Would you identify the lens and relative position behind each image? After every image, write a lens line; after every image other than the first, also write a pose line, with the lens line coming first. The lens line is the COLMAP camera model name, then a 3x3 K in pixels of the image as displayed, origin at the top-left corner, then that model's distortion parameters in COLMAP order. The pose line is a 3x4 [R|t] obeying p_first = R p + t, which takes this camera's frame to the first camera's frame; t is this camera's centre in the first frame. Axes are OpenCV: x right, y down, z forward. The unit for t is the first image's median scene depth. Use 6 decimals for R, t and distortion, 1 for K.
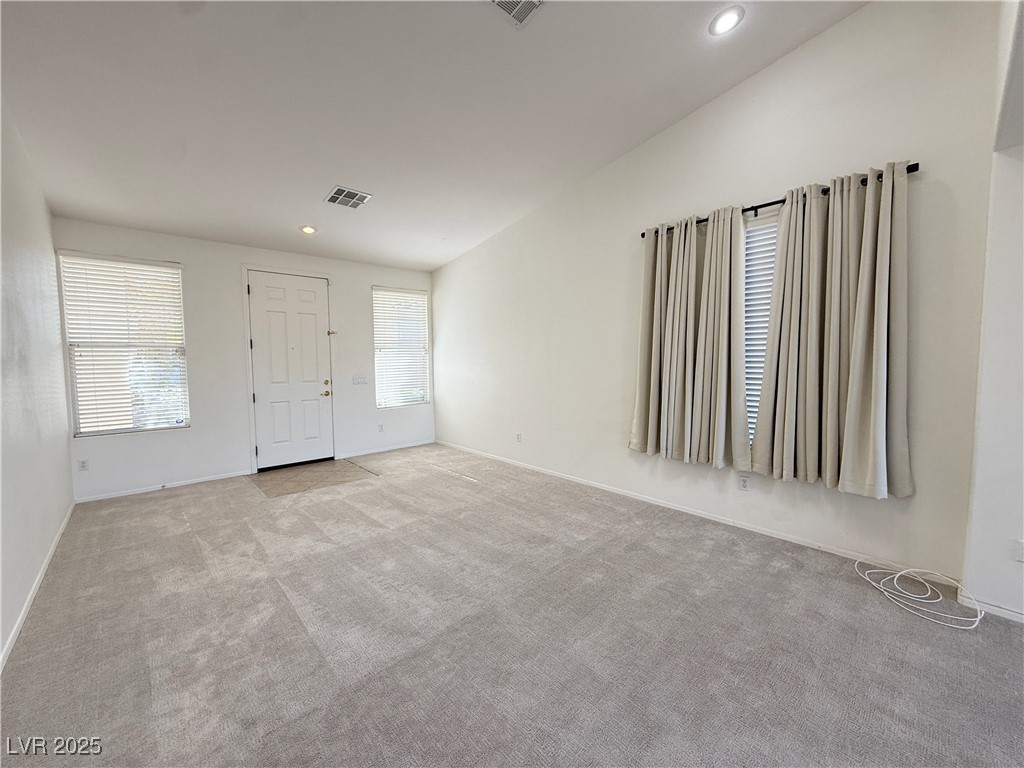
lens RADIAL K [[409.9, 0, 512.0], [0, 409.9, 384.0], [0, 0, 1]] dist [0.013603, 0.000010]
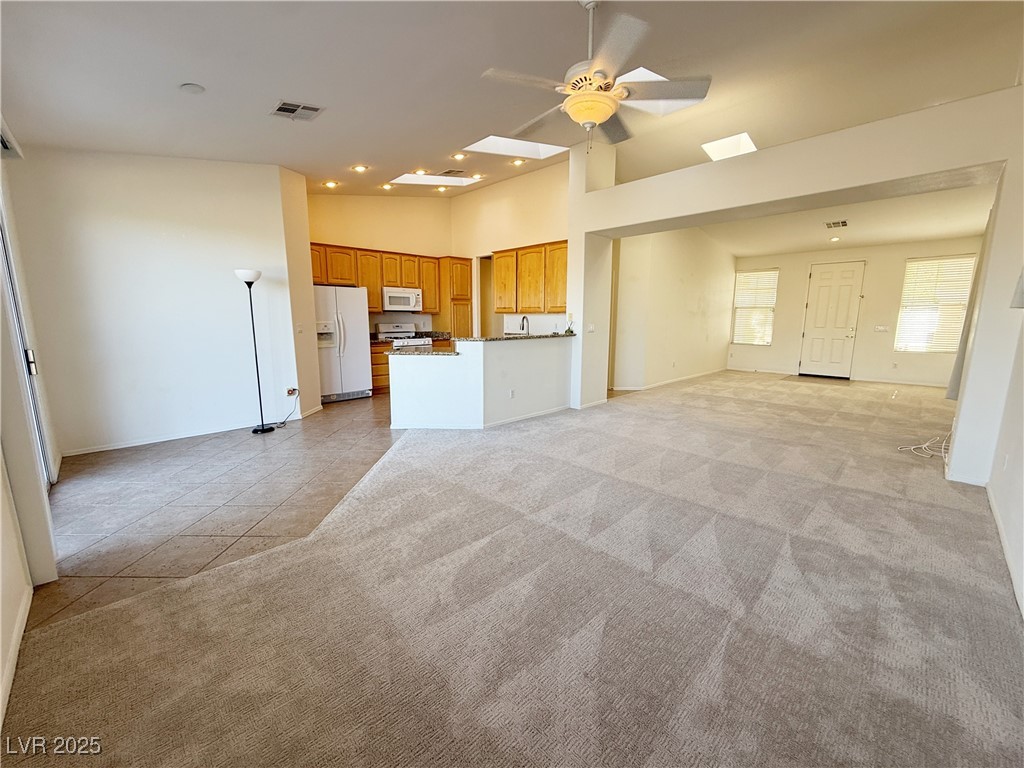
lens RADIAL K [[421.0, 0, 512.0], [0, 421.0, 384.0], [0, 0, 1]] dist [-0.000327, 0.000033]
pose [[0.043076, 0.164628, -0.985415, 1.110994], [-0.068651, 0.984487, 0.161472, 0.032218], [0.996710, 0.060694, 0.053709, -0.362433]]
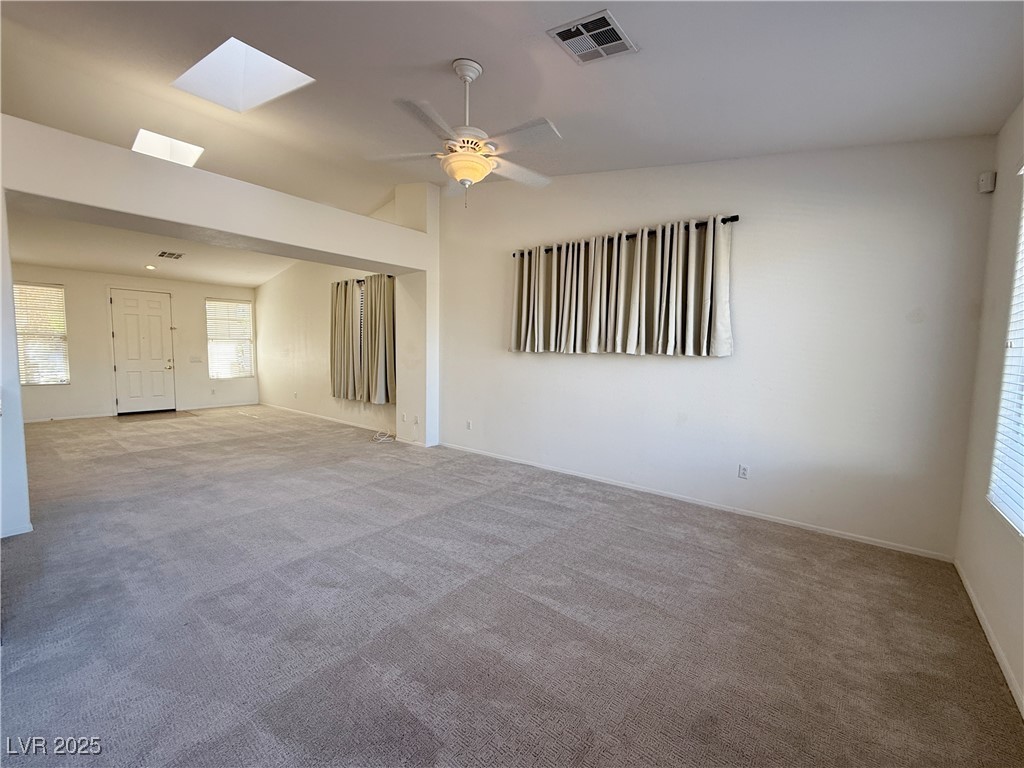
lens RADIAL K [[421.0, 0, 512.0], [0, 421.0, 384.0], [0, 0, 1]] dist [-0.000327, 0.000033]
pose [[0.989375, 0.009051, 0.145103, 0.602783], [-0.010761, 0.999882, 0.011002, 0.053972], [-0.144986, -0.012447, 0.989355, -0.765031]]
